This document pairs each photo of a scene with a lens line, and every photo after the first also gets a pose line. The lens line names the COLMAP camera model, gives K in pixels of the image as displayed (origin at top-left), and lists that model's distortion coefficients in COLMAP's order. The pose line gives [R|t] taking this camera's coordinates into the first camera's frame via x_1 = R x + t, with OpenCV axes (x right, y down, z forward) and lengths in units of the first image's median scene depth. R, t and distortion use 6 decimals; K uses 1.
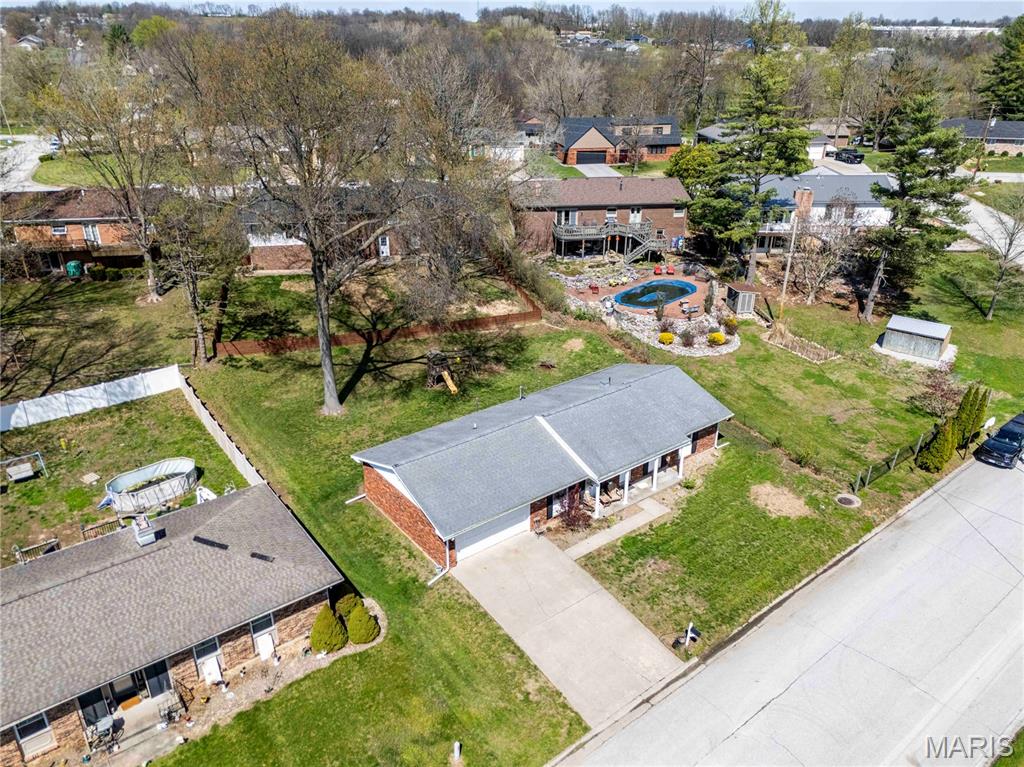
lens RADIAL K [[751.2, 0, 515.9], [0, 751.2, 388.8], [0, 0, 1]] dist [0.070954, -0.051408]
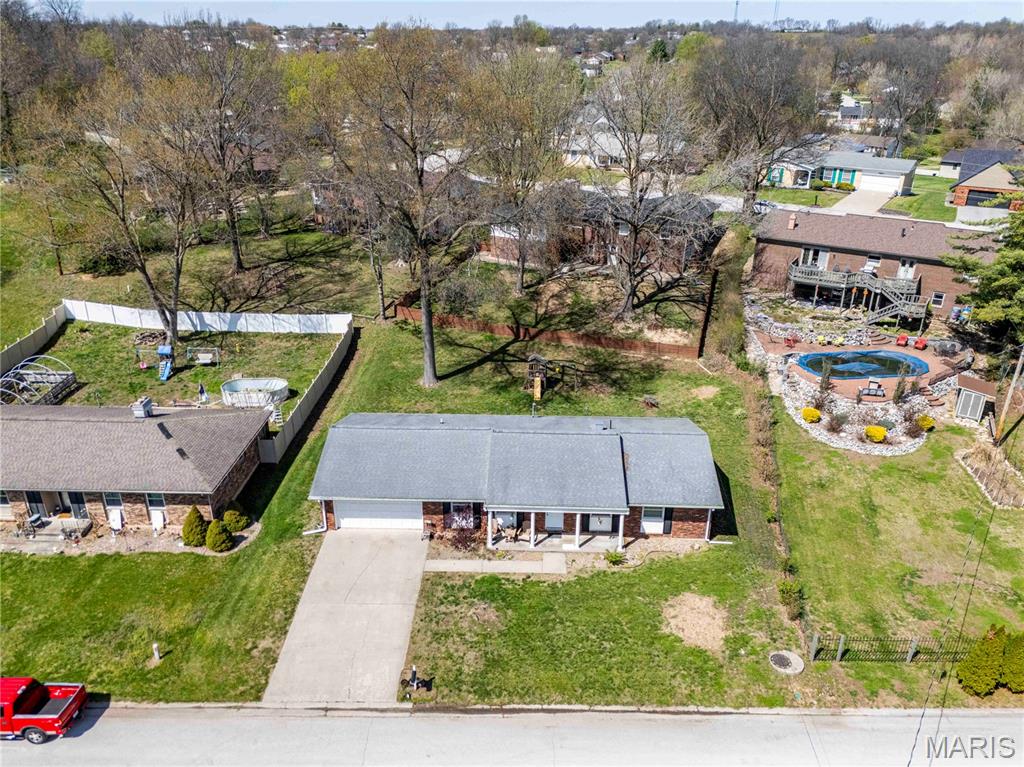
lens RADIAL K [[751.2, 0, 515.1], [0, 751.2, 386.8], [0, 0, 1]] dist [0.070954, -0.051408]
pose [[0.776719, 0.264736, -0.571509, 0.505823], [-0.275278, 0.958811, 0.070022, -0.080100], [0.566506, 0.102936, 0.817603, 0.175583]]
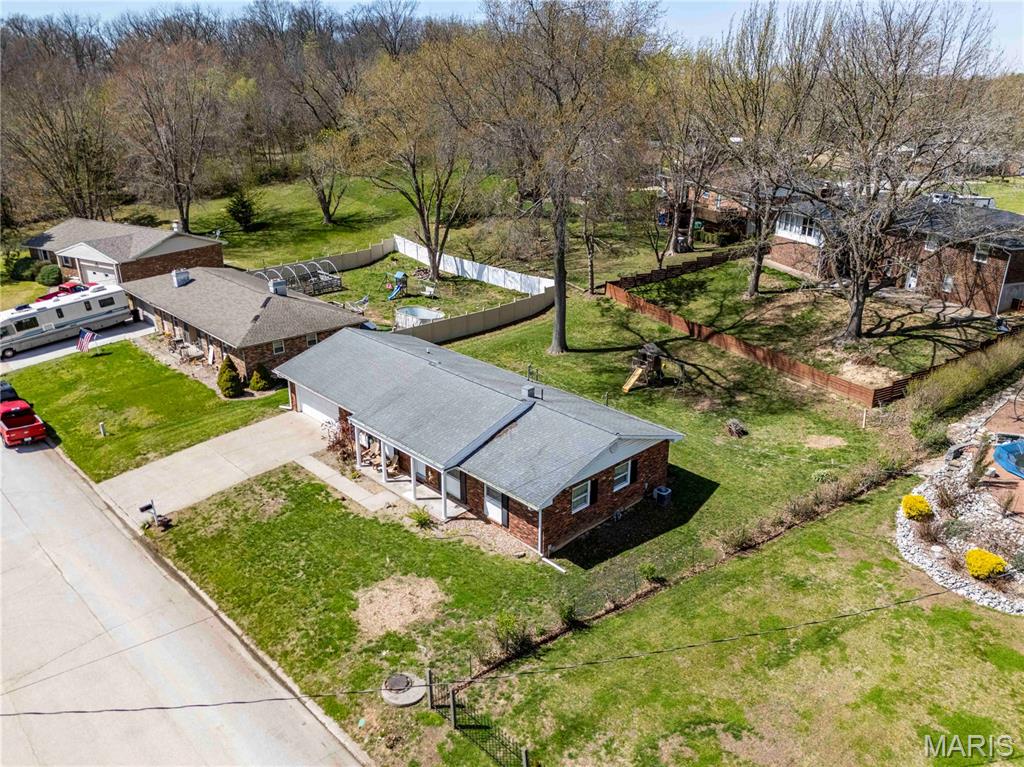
lens RADIAL K [[751.2, 0, 515.4], [0, 751.2, 383.3], [0, 0, 1]] dist [0.070954, -0.051408]
pose [[0.110088, 0.352021, -0.929495, 0.759367], [-0.433769, 0.858437, 0.273735, -0.198665], [0.894274, 0.373051, 0.247199, 0.735441]]
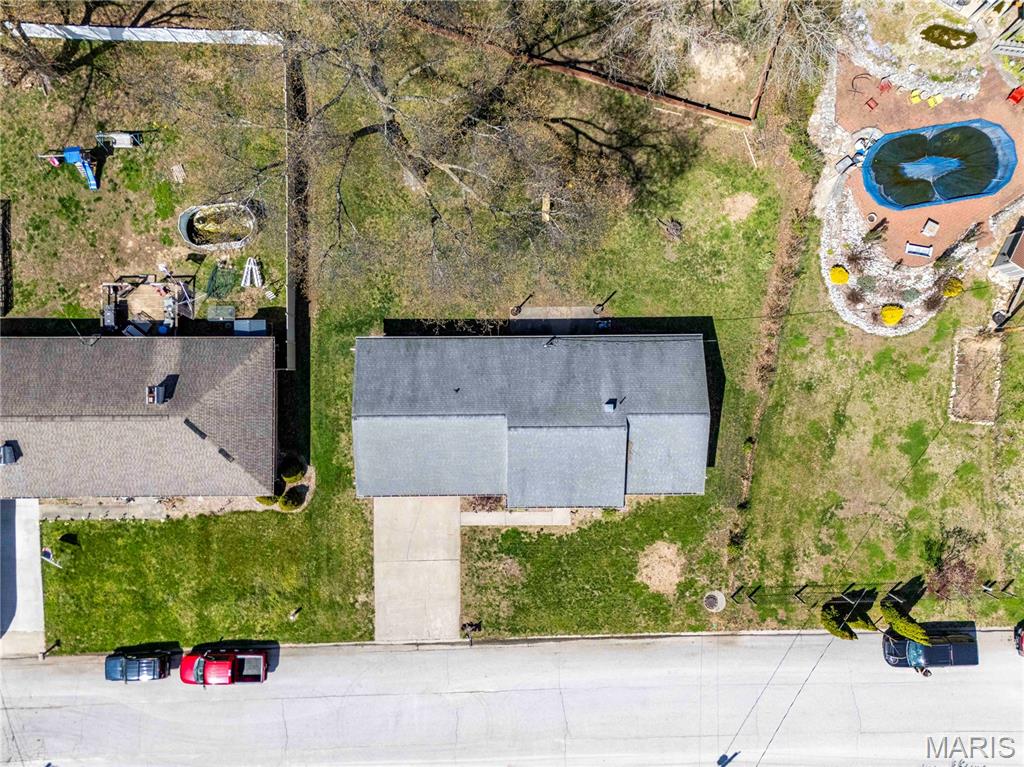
lens RADIAL K [[751.2, 0, 513.7], [0, 751.2, 383.1], [0, 0, 1]] dist [0.070954, -0.051408]
pose [[0.799021, 0.601278, 0.005596, -0.002848], [-0.270135, 0.350628, 0.896709, -0.773194], [0.537209, -0.718001, 0.442585, 0.494397]]
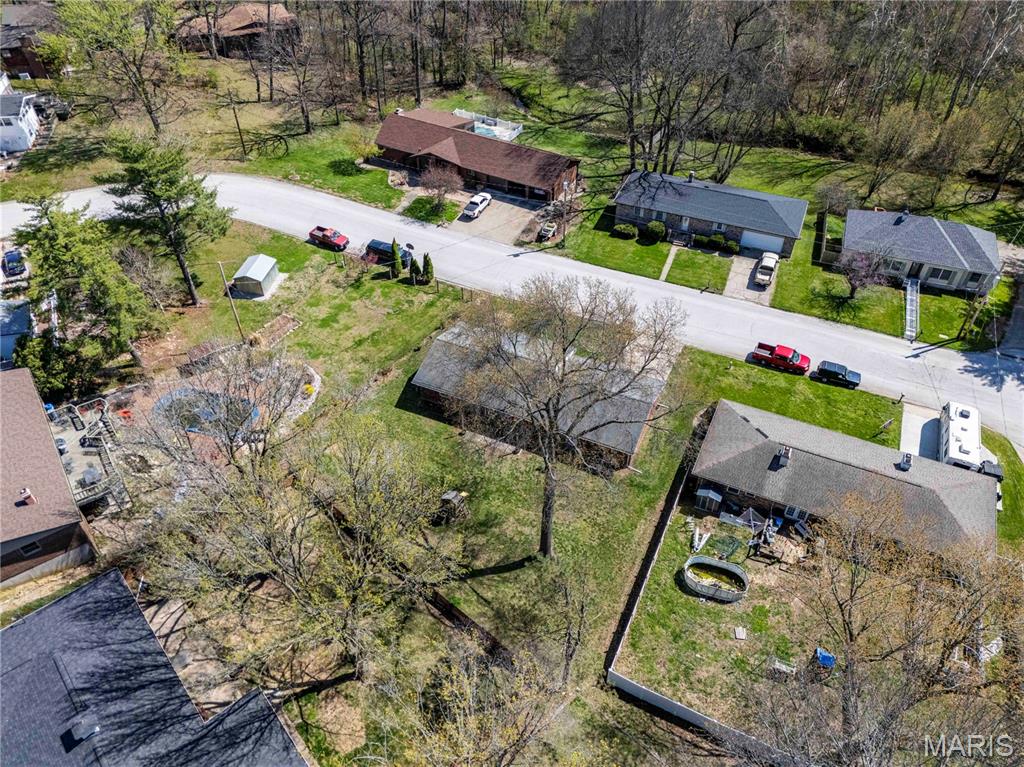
lens RADIAL K [[751.2, 0, 516.4], [0, 751.2, 385.2], [0, 0, 1]] dist [0.070954, -0.051408]
pose [[-0.473424, -0.607797, 0.637536, -0.807953], [0.376833, 0.514451, 0.770284, -1.007160], [-0.796157, 0.604915, -0.014516, 0.935675]]
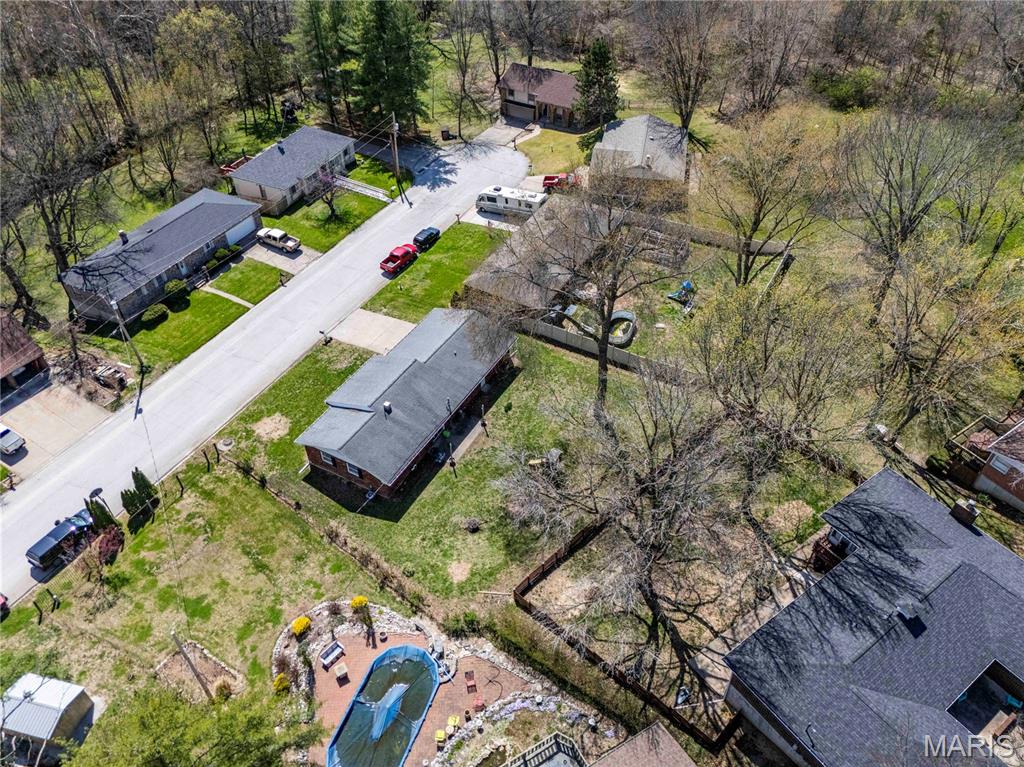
lens RADIAL K [[751.2, 0, 514.8], [0, 751.2, 382.0], [0, 0, 1]] dist [0.070954, -0.051408]
pose [[-0.916644, 0.268607, -0.295997, 0.276279], [-0.176934, 0.391355, 0.903070, -1.204430], [0.358411, 0.880166, -0.311207, 1.360154]]
